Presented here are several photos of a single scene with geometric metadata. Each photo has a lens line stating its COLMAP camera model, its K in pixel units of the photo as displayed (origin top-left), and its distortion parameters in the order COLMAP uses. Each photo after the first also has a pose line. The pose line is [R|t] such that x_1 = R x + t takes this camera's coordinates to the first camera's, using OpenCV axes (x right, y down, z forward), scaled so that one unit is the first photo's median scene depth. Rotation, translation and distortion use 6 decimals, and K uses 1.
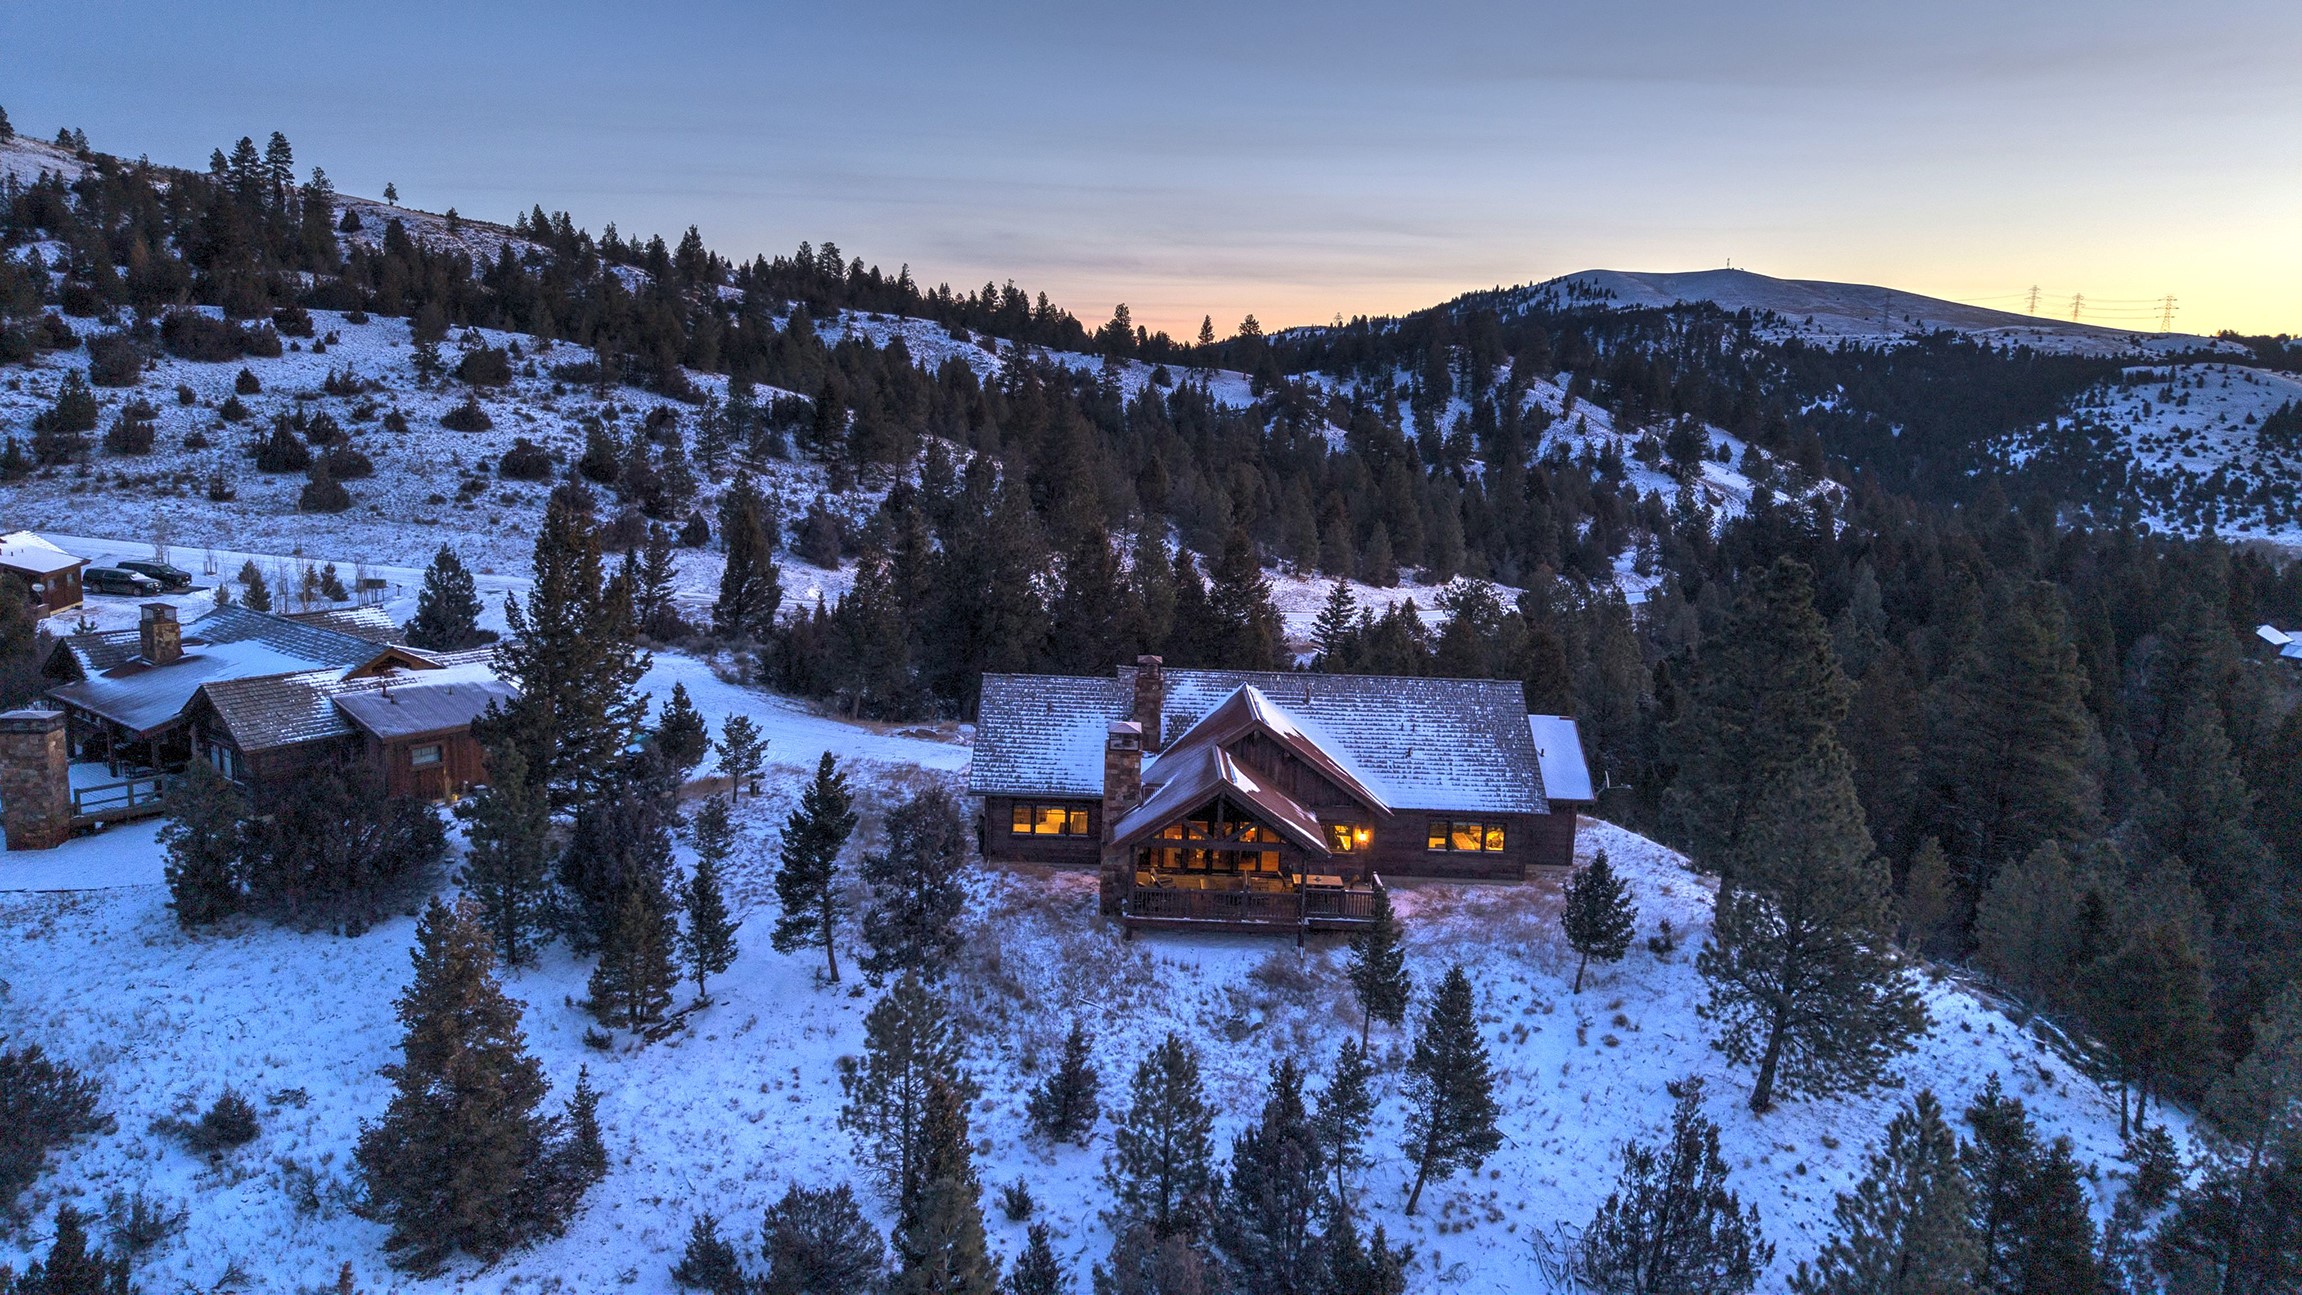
lens RADIAL K [[1534.9, 0, 1151.0], [0, 1534.9, 653.0], [0, 0, 1]] dist [0.024569, -0.029614]
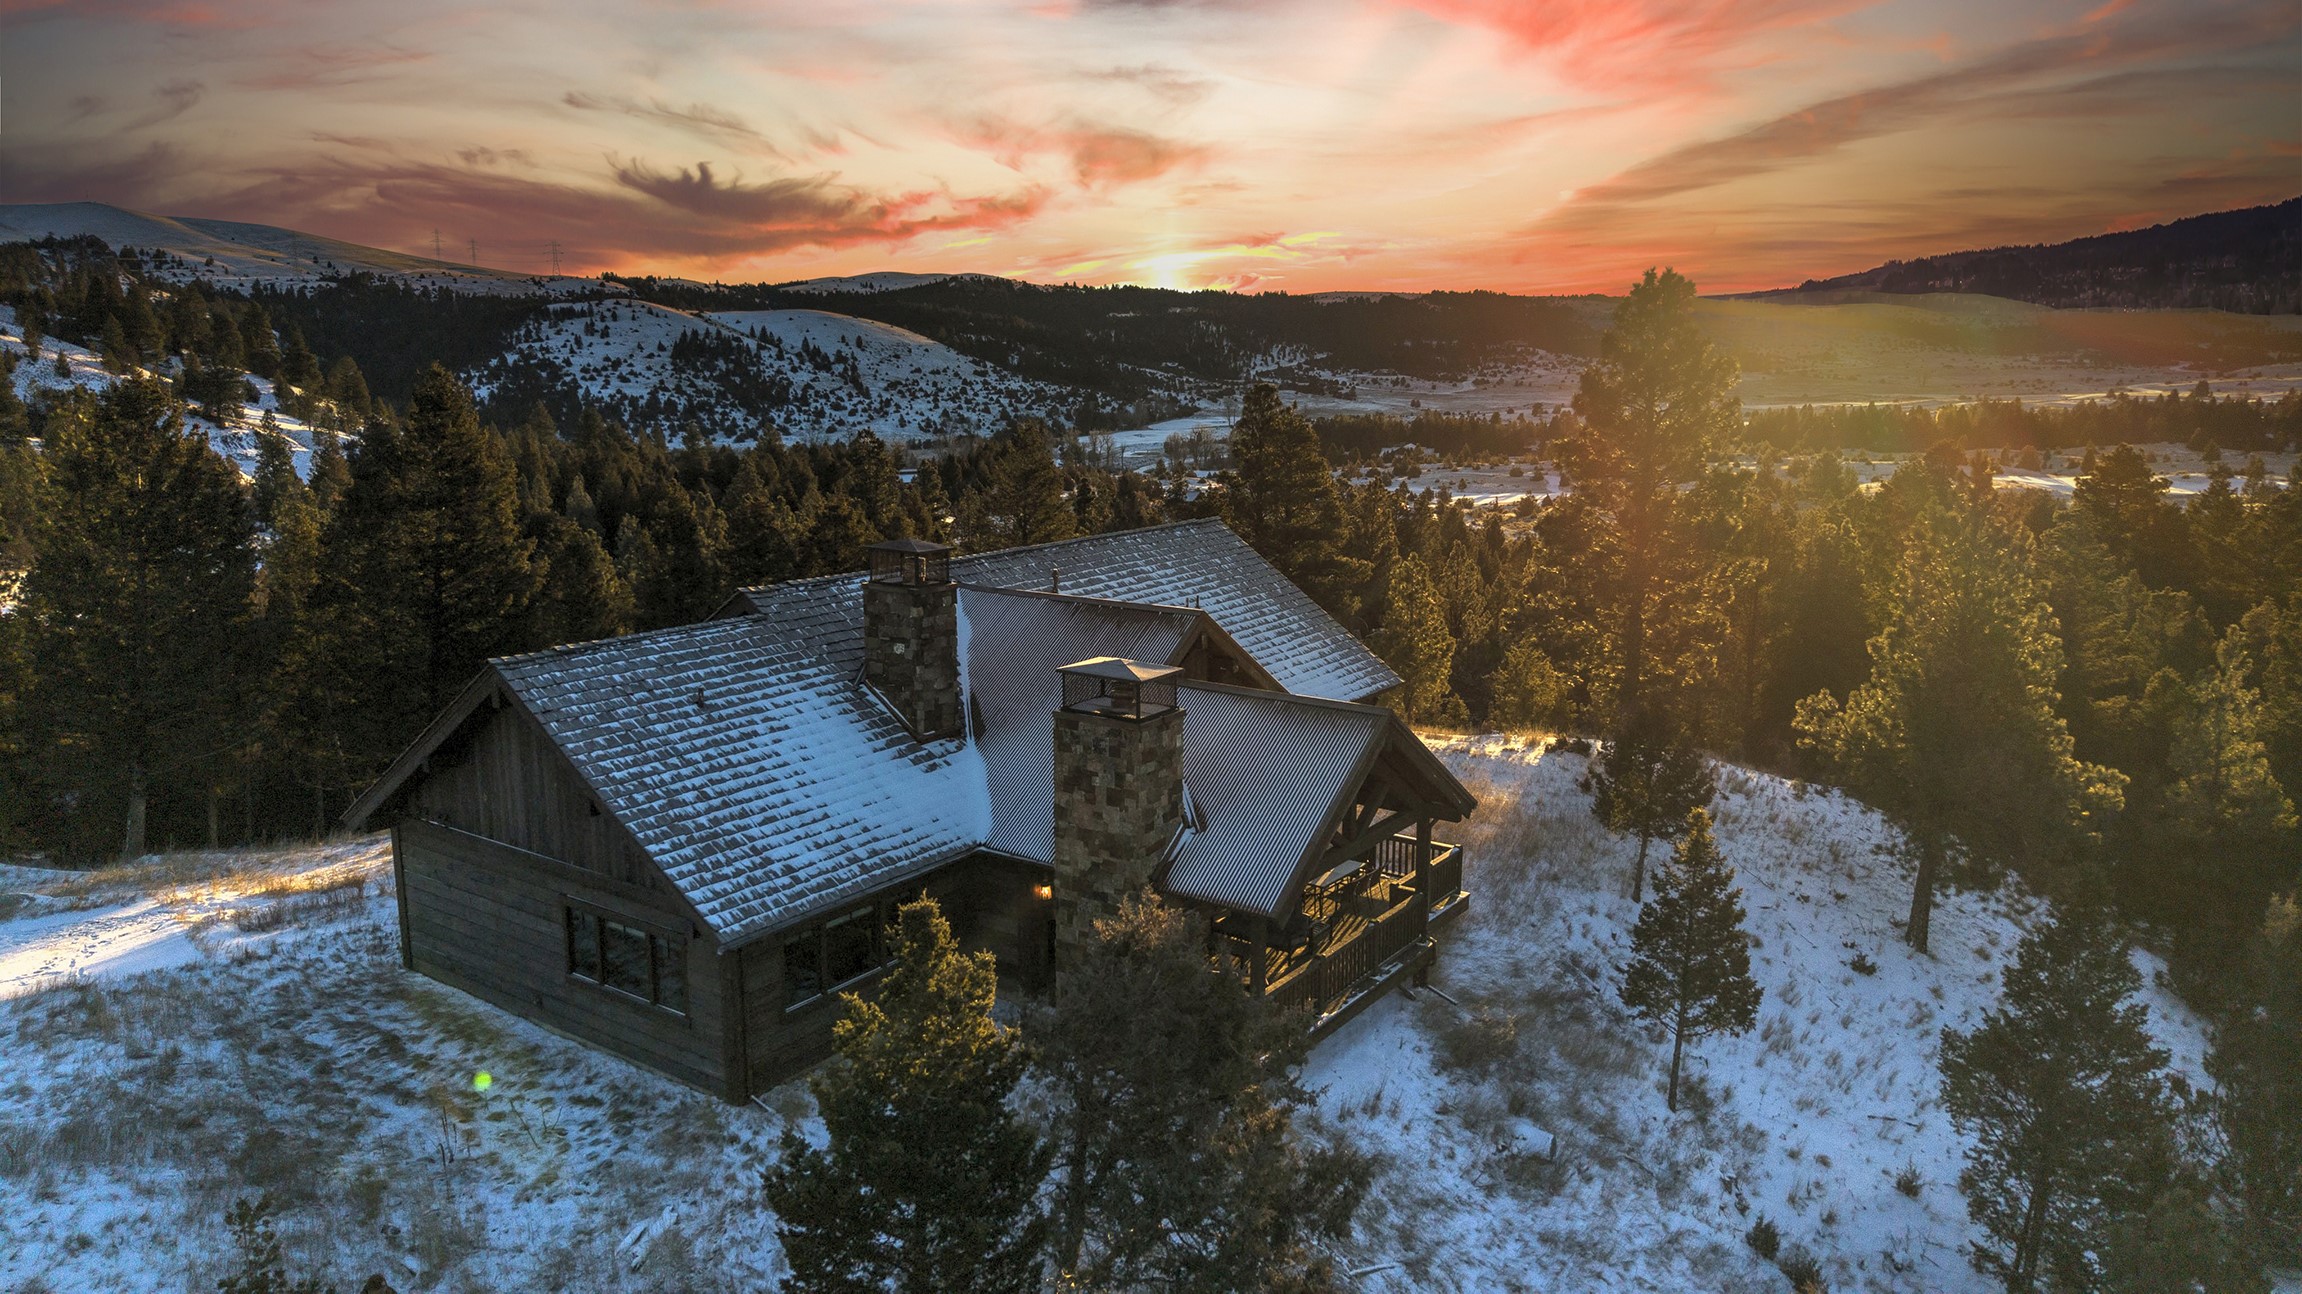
lens RADIAL K [[1534.9, 0, 1152.1], [0, 1534.9, 655.4], [0, 0, 1]] dist [0.024569, -0.029614]
pose [[0.582643, -0.196328, 0.788659, -0.048847], [0.170652, 0.978305, 0.117465, -0.000778], [-0.794610, 0.066146, 0.603506, 0.096879]]
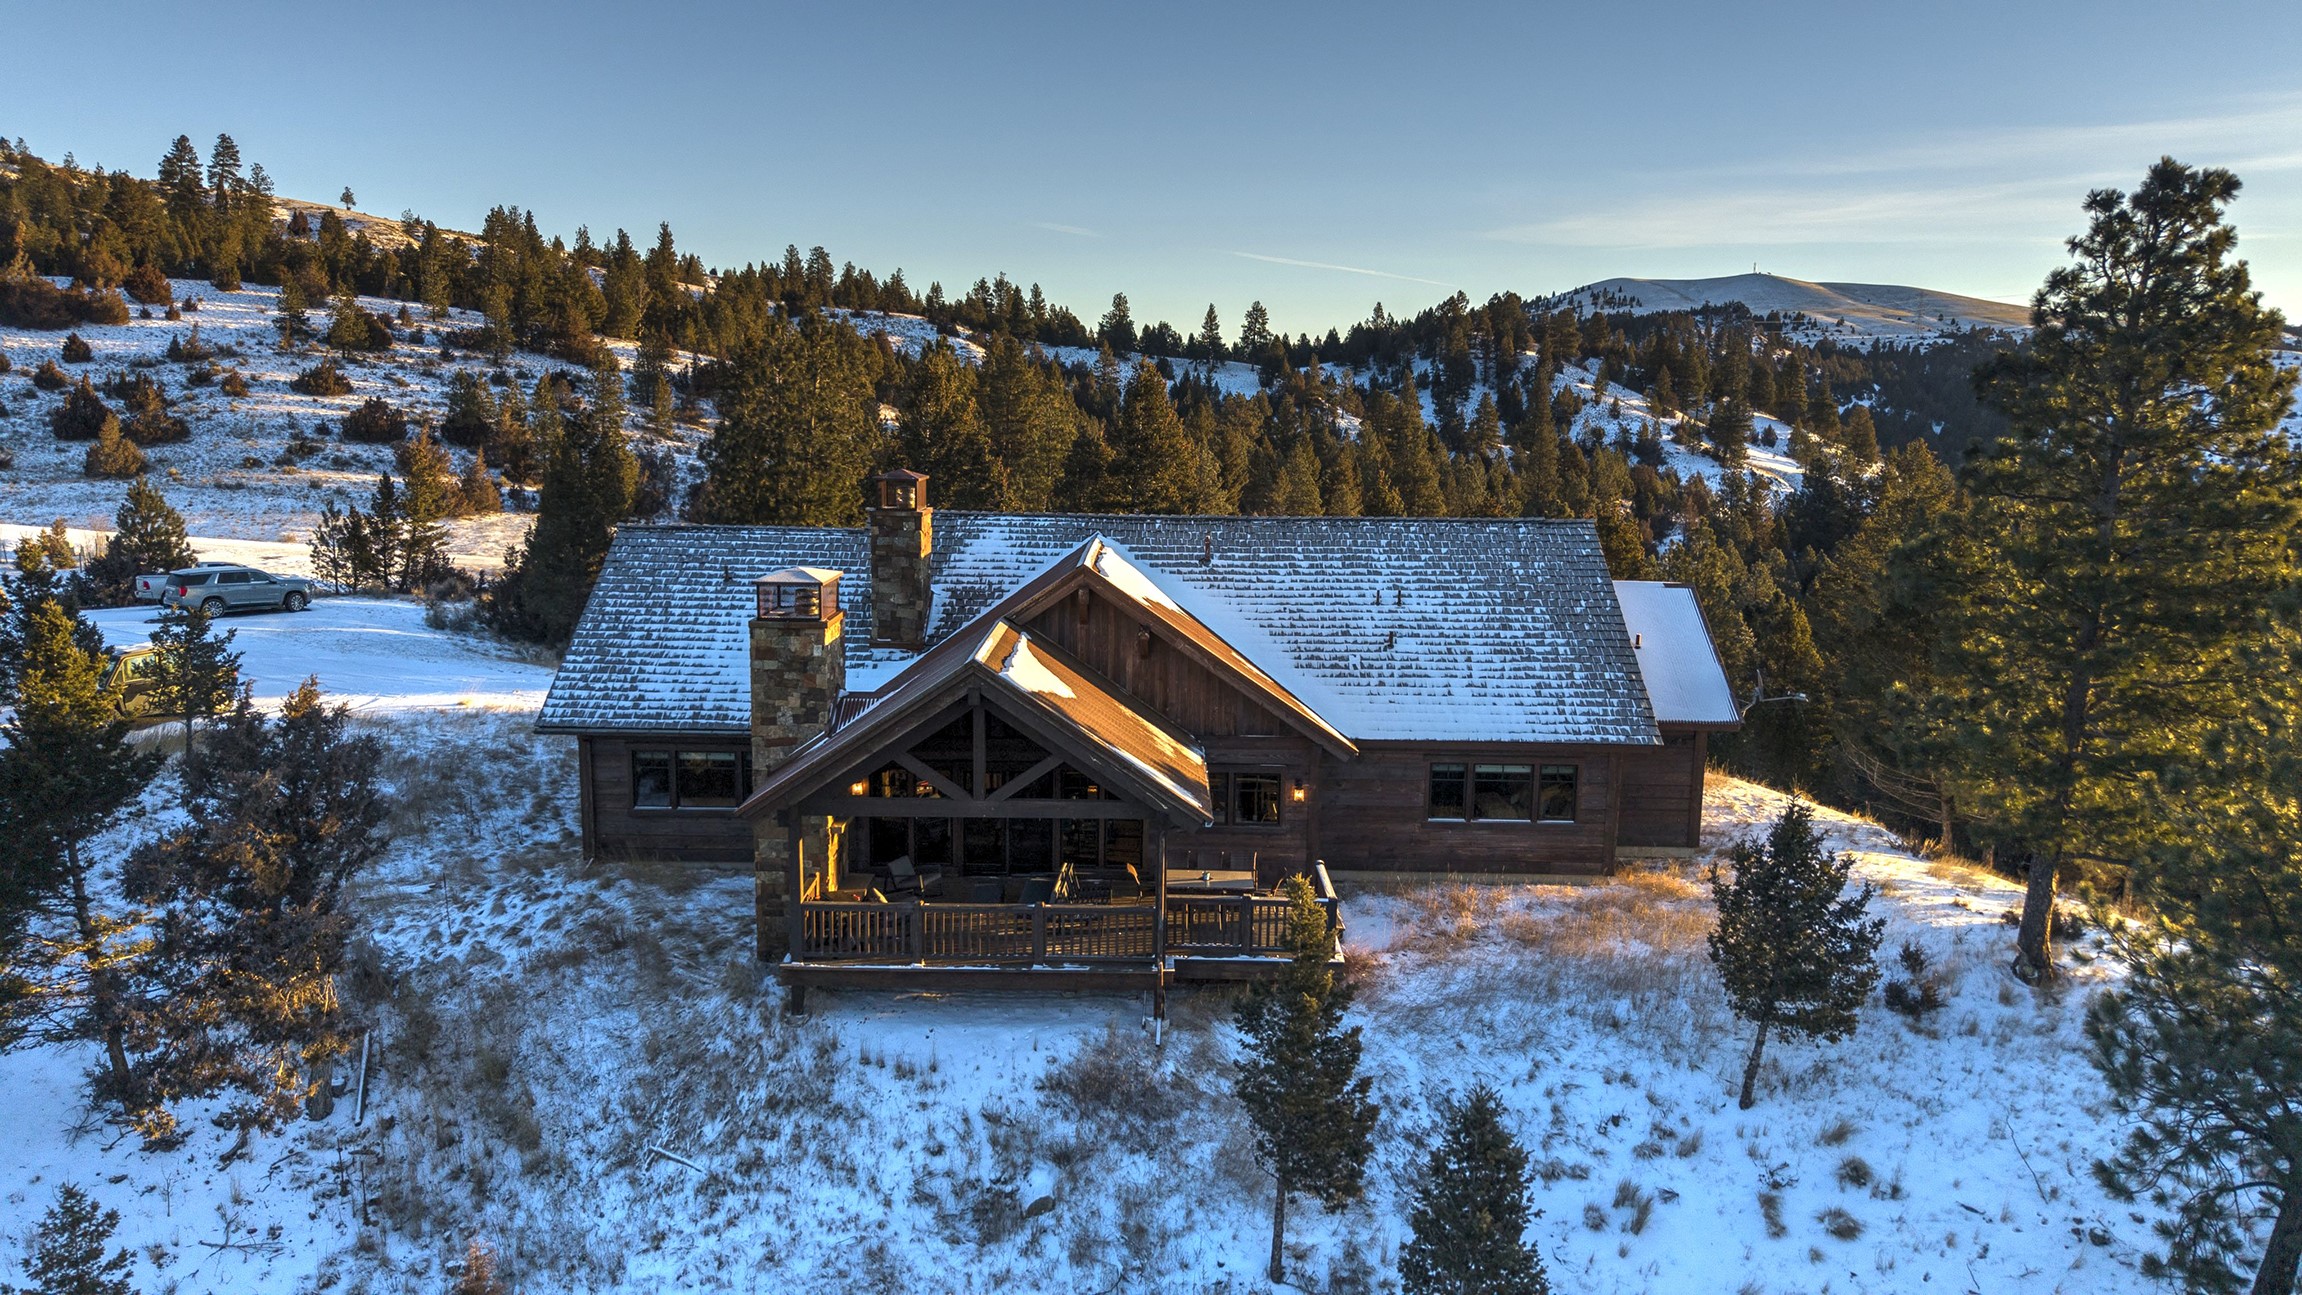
lens RADIAL K [[1534.9, 0, 1153.0], [0, 1534.9, 656.0], [0, 0, 1]] dist [0.024569, -0.029614]
pose [[0.999580, -0.022748, -0.017935, 0.014066], [0.022449, 0.999608, -0.016712, 0.011423], [0.018309, 0.016302, 0.999699, 0.068572]]
